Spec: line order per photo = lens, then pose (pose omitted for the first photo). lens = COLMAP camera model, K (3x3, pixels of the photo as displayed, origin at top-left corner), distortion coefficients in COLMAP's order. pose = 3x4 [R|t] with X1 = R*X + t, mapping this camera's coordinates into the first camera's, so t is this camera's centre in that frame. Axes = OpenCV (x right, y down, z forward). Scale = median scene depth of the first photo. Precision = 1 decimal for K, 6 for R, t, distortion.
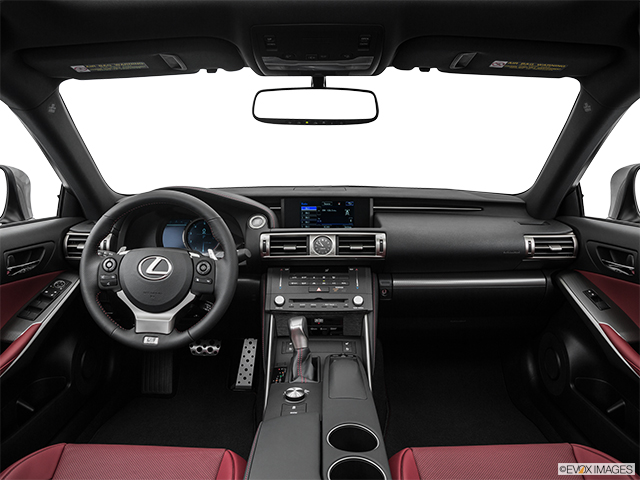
lens RADIAL K [[485.6, 0, 319.1], [0, 485.6, 238.5], [0, 0, 1]] dist [-0.132123, 0.061829]
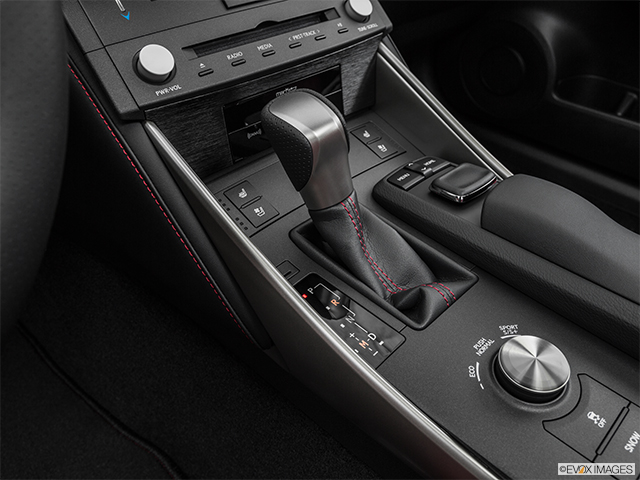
lens RADIAL K [[520.3, 0, 316.1], [0, 520.3, 233.5], [0, 0, 1]] dist [-0.102235, 0.051269]
pose [[0.718842, -0.428110, 0.547711, -0.207019], [0.128858, 0.856281, 0.500179, 0.079099], [-0.683126, -0.288973, 0.670696, 0.716269]]
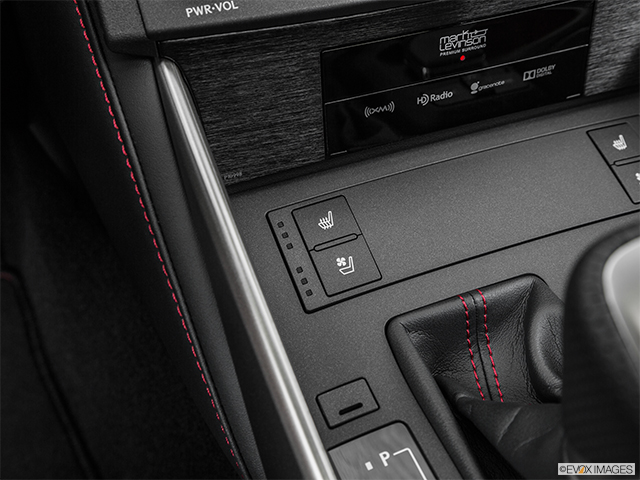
lens RADIAL K [[846.7, 0, 321.1], [0, 846.7, 222.6], [0, 0, 1]] dist [0.019545, 0.000000]
pose [[0.925744, -0.248347, 0.285170, -0.134163], [0.068033, 0.851192, 0.520427, 0.070908], [-0.371981, -0.462381, 0.804881, 0.749534]]
